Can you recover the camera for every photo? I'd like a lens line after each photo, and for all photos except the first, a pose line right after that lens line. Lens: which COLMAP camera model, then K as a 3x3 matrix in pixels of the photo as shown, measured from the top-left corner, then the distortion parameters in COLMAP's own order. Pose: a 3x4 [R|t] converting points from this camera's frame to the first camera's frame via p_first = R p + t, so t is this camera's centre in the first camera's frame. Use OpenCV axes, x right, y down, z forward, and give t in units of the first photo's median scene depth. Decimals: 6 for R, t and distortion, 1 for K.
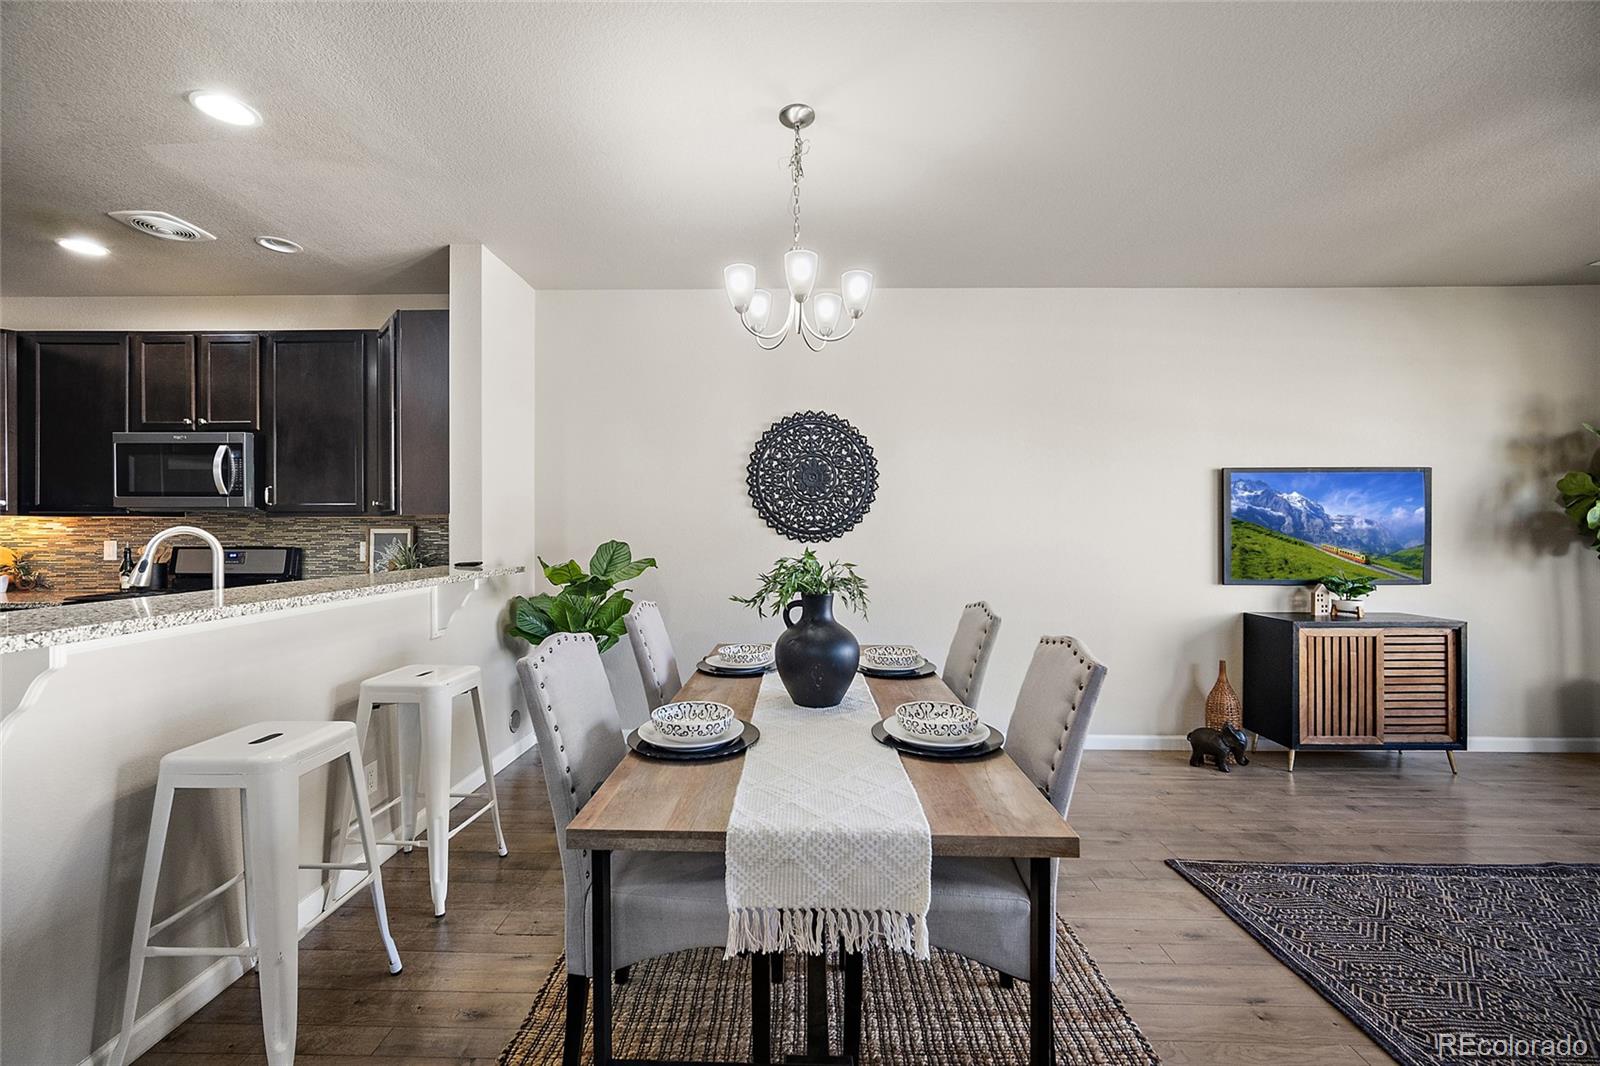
lens RADIAL K [[635.4, 0, 793.7], [0, 635.4, 529.0], [0, 0, 1]] dist [-0.005101, 0.001093]
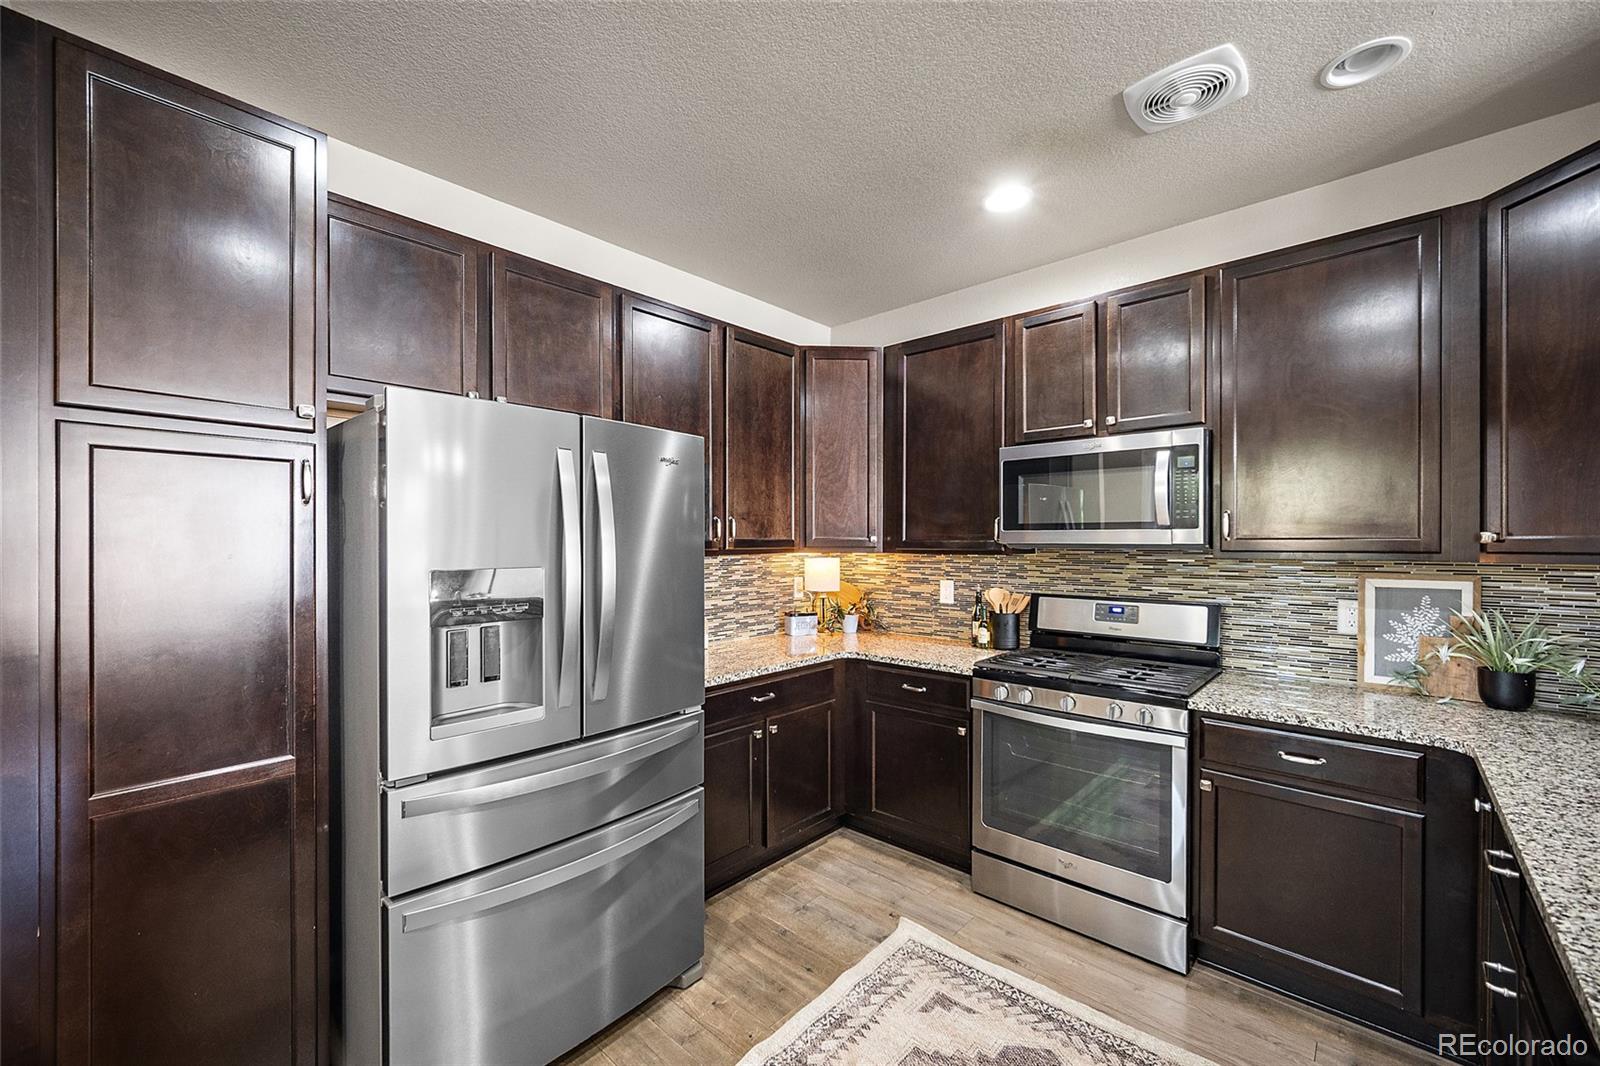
lens RADIAL K [[635.4, 0, 791.9], [0, 635.4, 545.0], [0, 0, 1]] dist [-0.005101, 0.001093]
pose [[0.744053, 0.002703, -0.668116, -0.708729], [0.000640, 0.999988, 0.004758, -0.036094], [0.668121, -0.003967, 0.744042, 0.233955]]
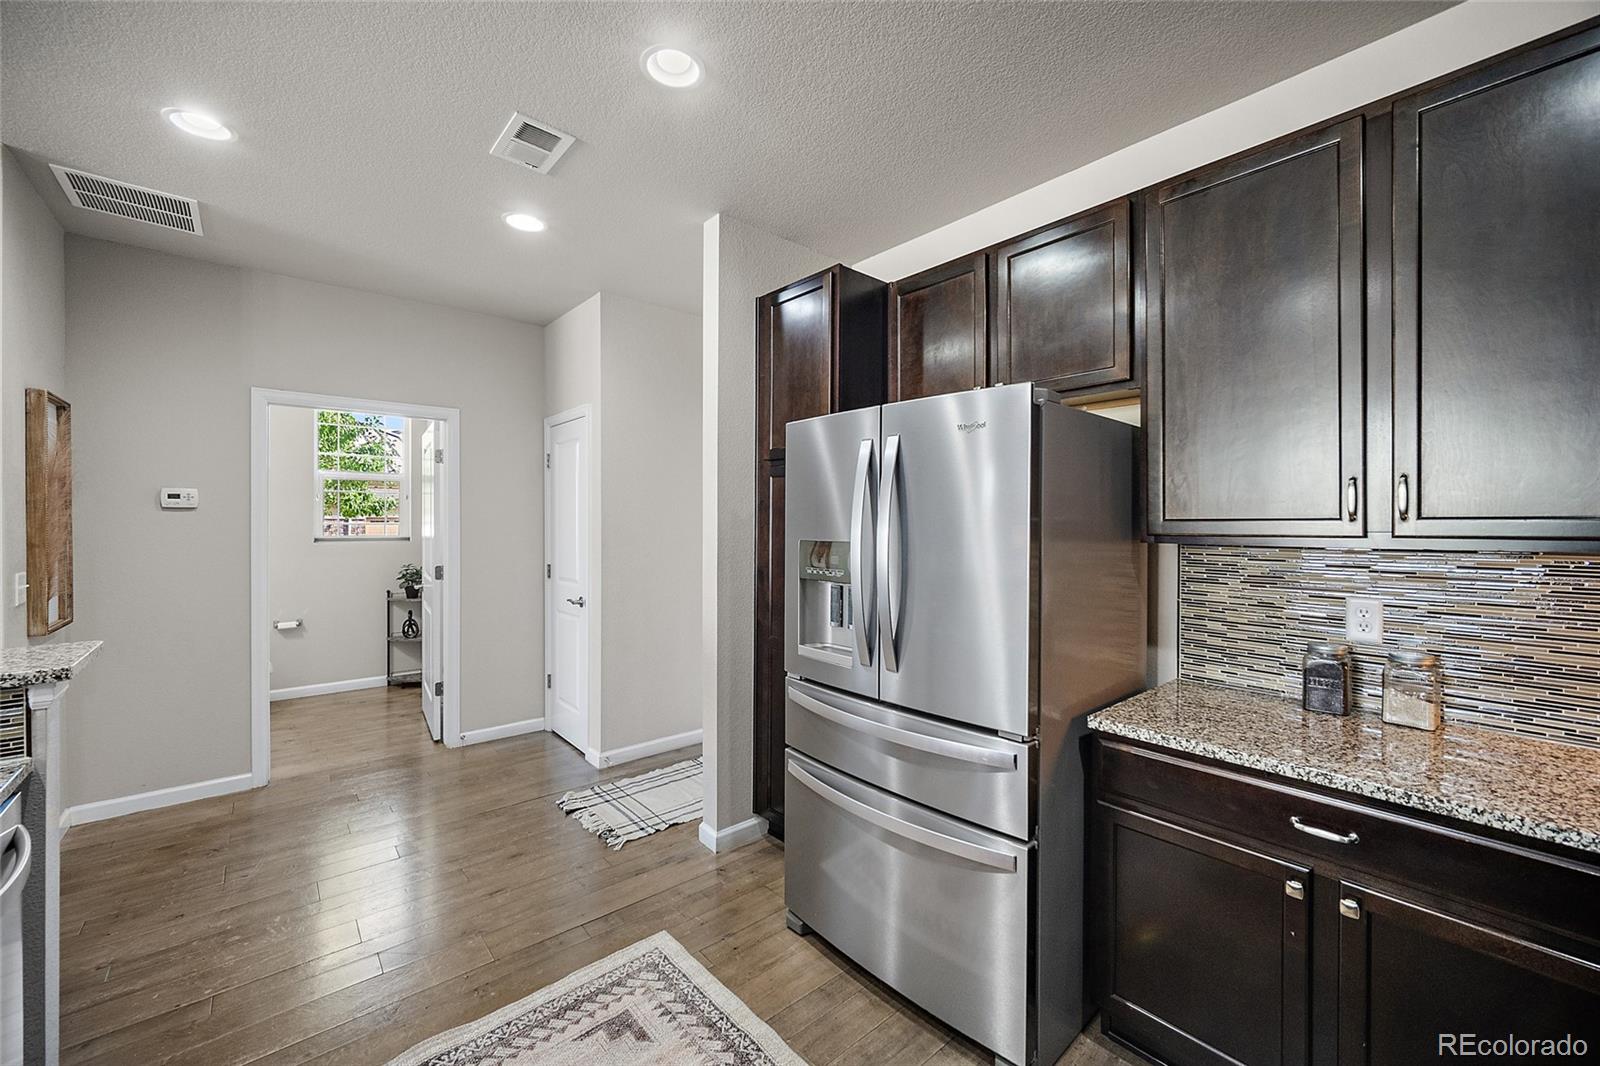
lens RADIAL K [[635.4, 0, 790.5], [0, 635.4, 519.9], [0, 0, 1]] dist [-0.005101, 0.001093]
pose [[-0.745683, -0.004991, -0.666283, -0.739655], [-0.005163, 0.999985, -0.001712, -0.036004], [0.666281, 0.002164, -0.745697, 0.816071]]
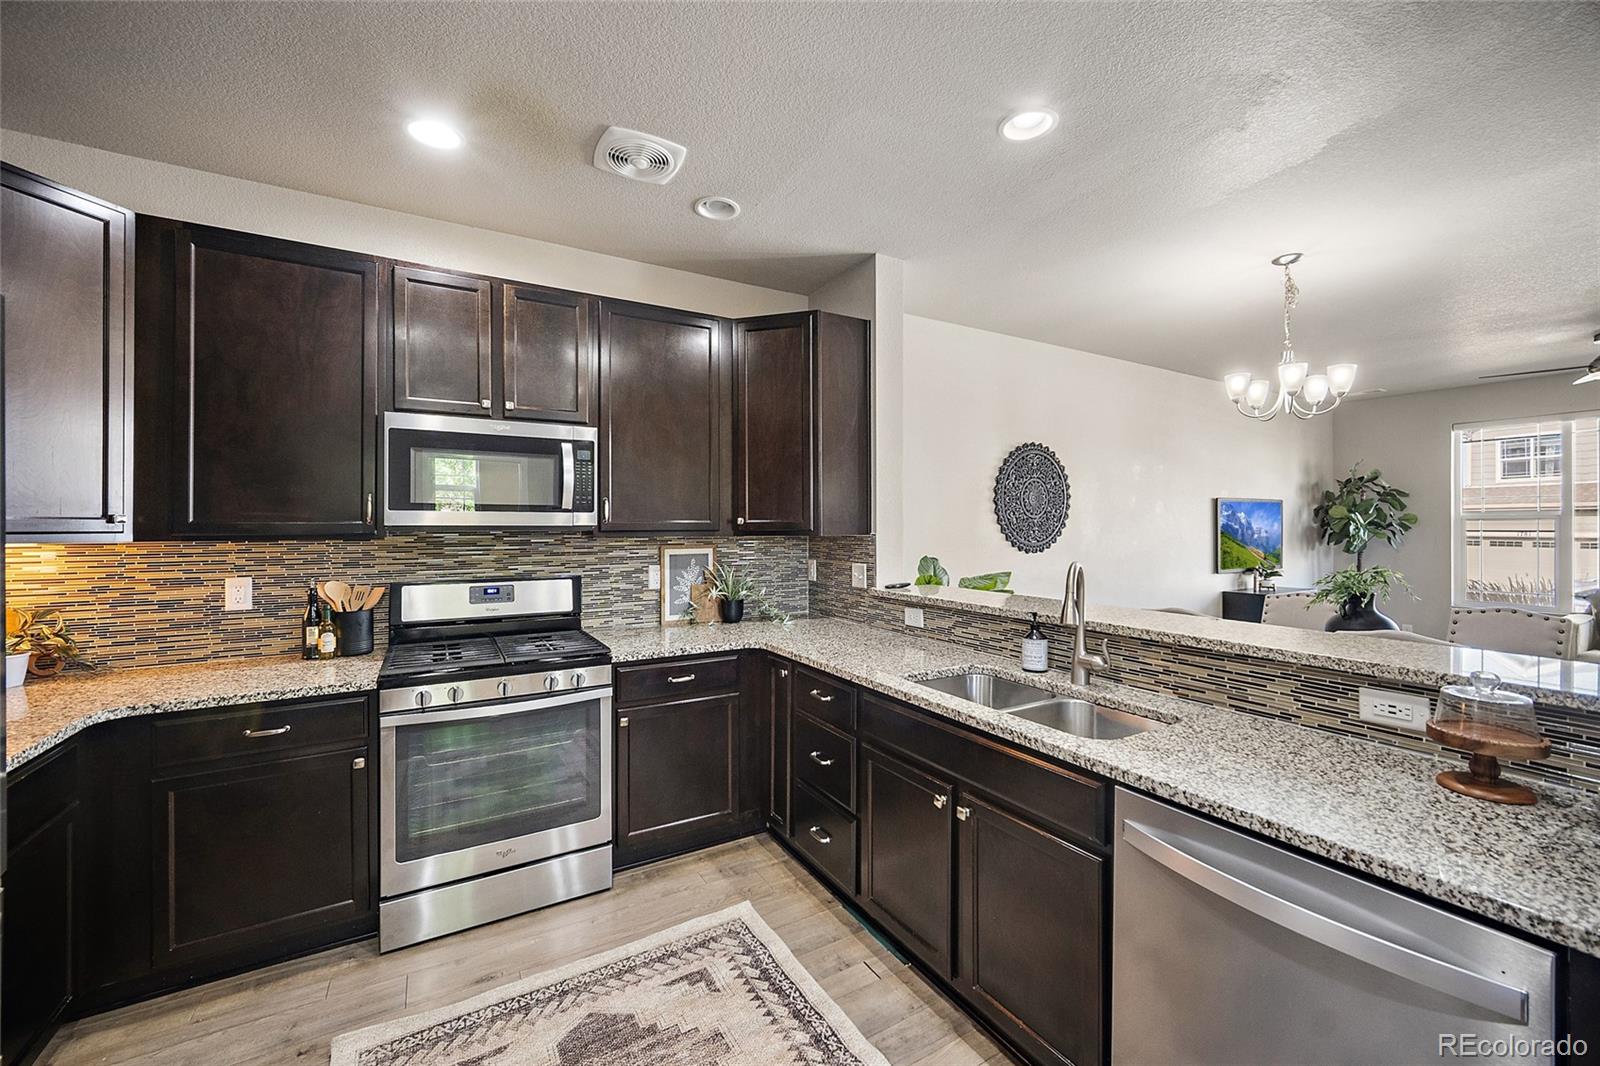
lens RADIAL K [[635.4, 0, 796.0], [0, 635.4, 522.7], [0, 0, 1]] dist [-0.005101, 0.001093]
pose [[0.856656, -0.000187, 0.515889, -1.001783], [0.002268, 0.999992, -0.003404, -0.033932], [-0.515884, 0.004086, 0.856649, 0.208589]]
